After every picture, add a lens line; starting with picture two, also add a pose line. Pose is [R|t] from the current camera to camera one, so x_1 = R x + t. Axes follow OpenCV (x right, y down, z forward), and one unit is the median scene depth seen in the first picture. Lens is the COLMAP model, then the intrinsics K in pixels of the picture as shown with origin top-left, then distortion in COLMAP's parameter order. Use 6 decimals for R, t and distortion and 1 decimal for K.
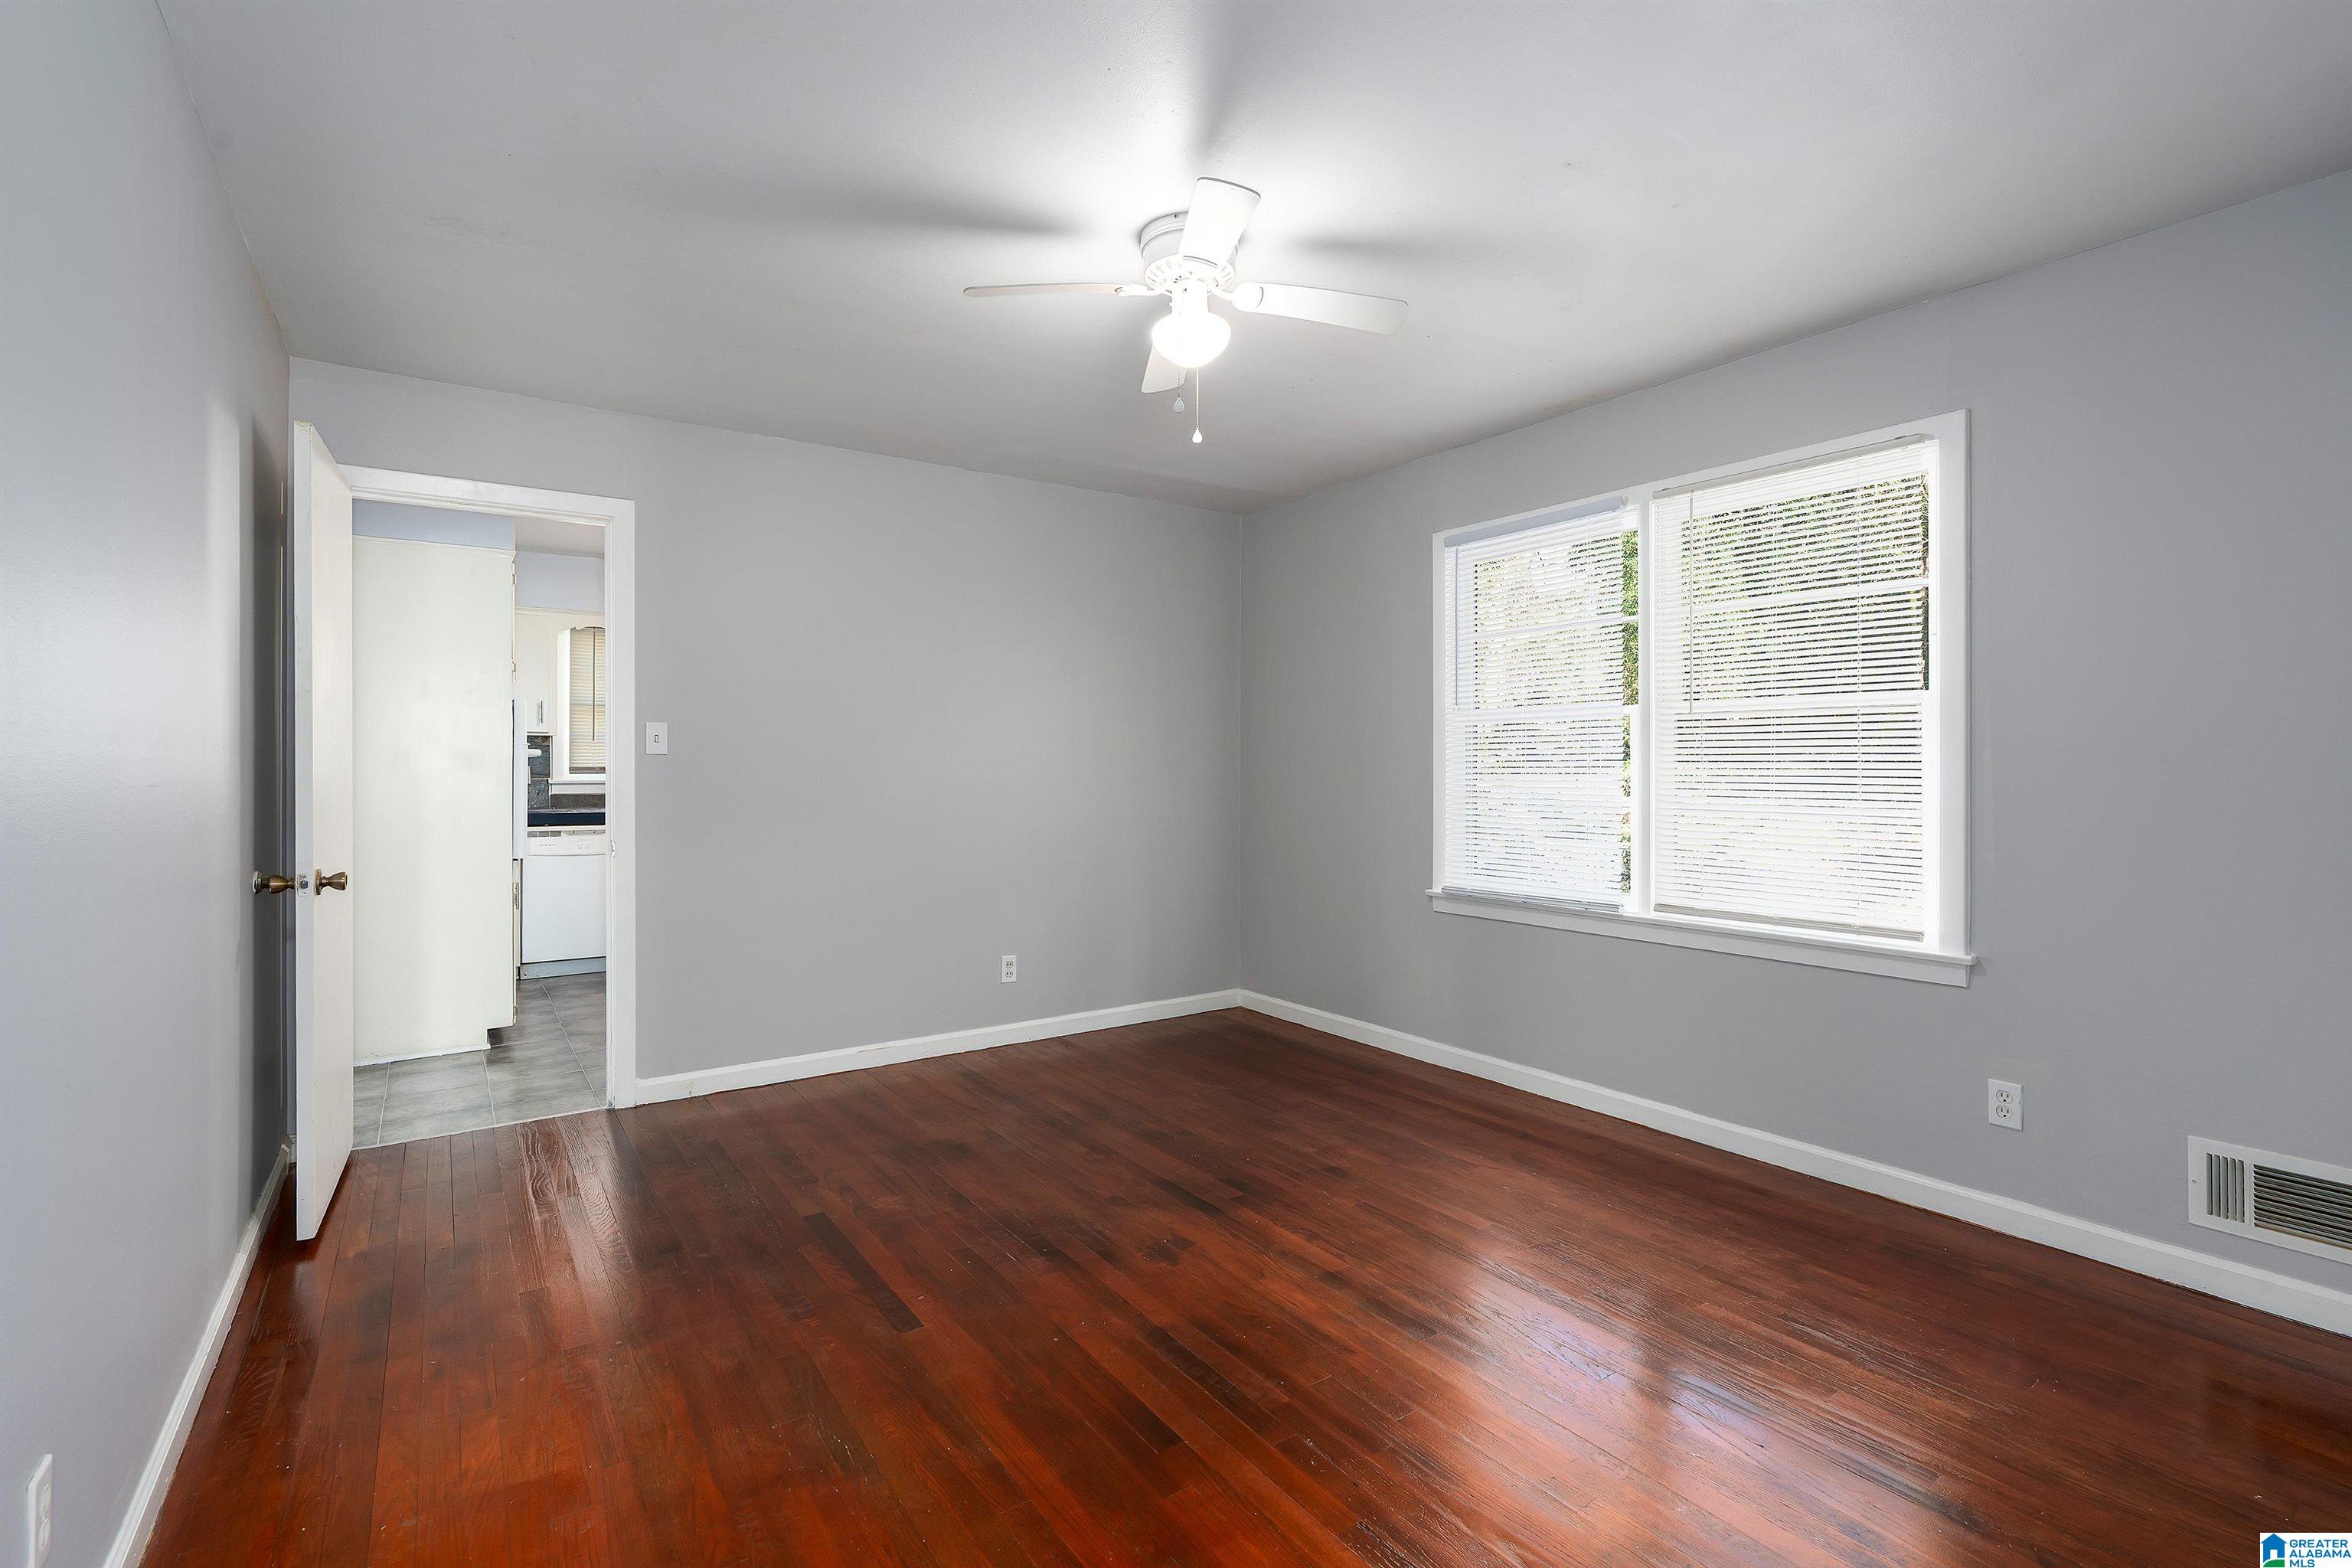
lens RADIAL K [[1096.9, 0, 1165.3], [0, 1096.9, 764.8], [0, 0, 1]] dist [0.000795, 0.000508]
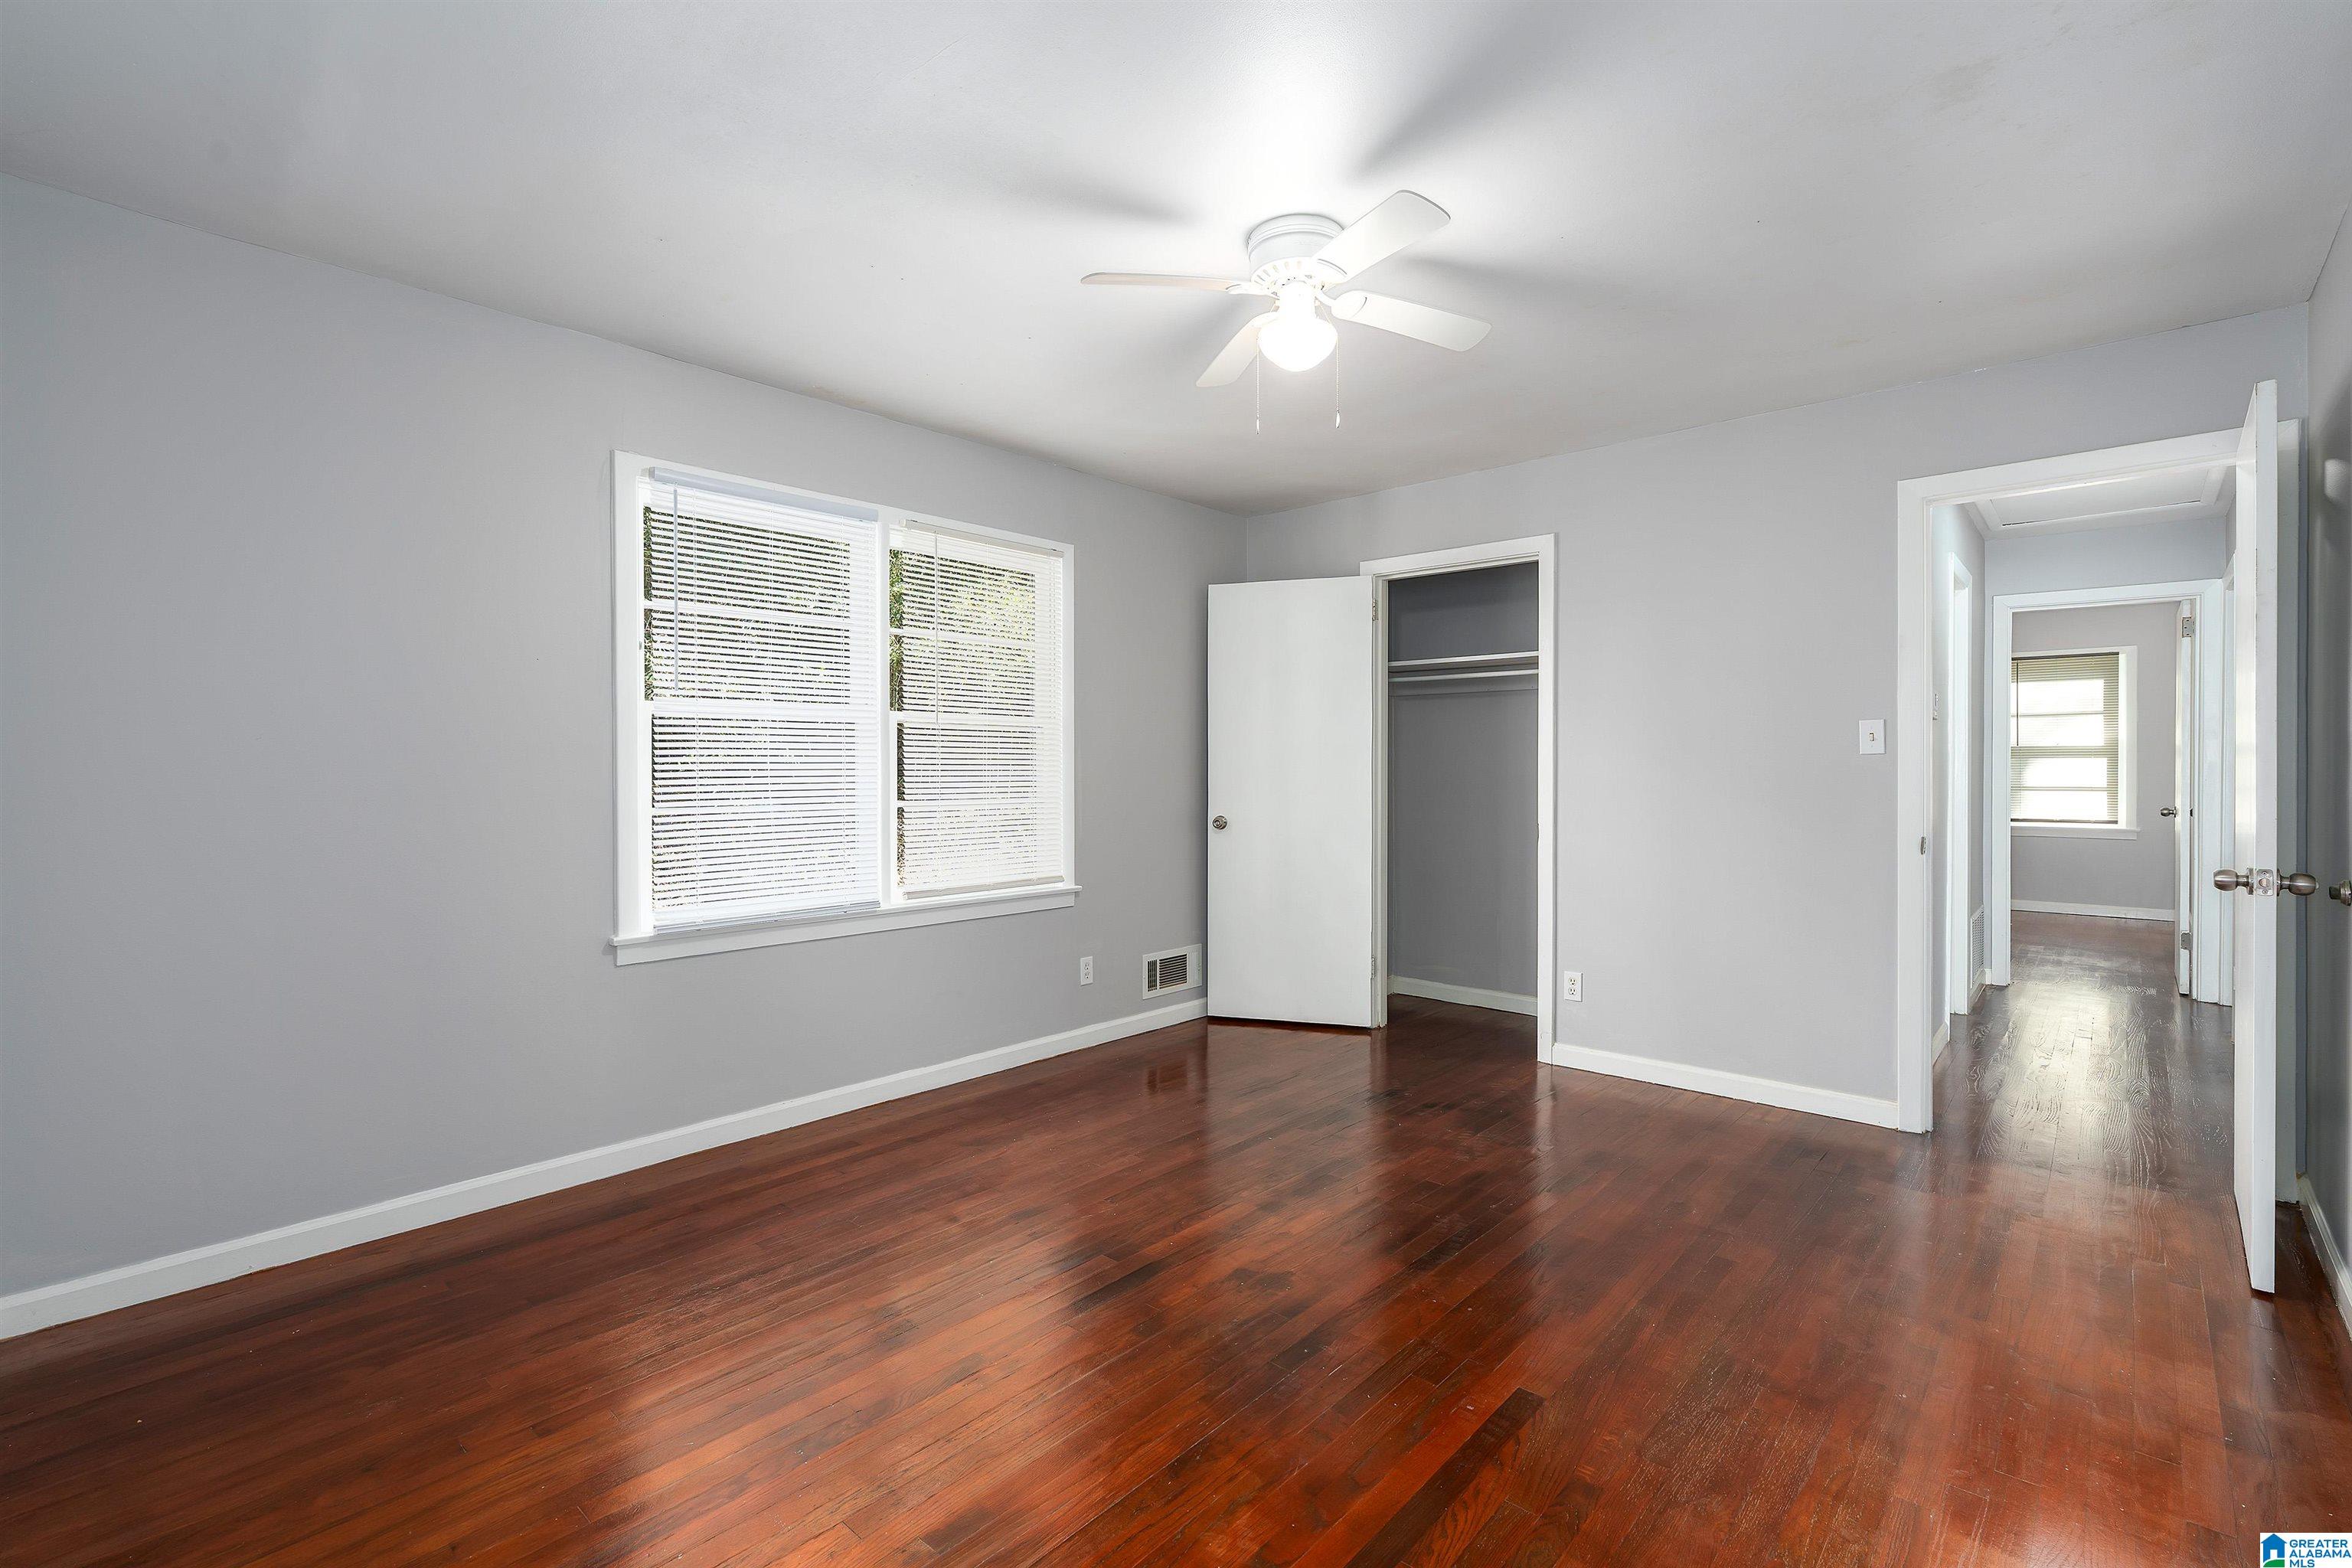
lens RADIAL K [[1055.8, 0, 1206.3], [0, 1055.8, 780.2], [0, 0, 1]] dist [-0.002072, 0.000111]
pose [[-0.265232, -0.008383, 0.964148, -0.766797], [-0.000049, 0.999962, 0.008681, 0.004573], [-0.964185, 0.002255, -0.265223, 1.152240]]
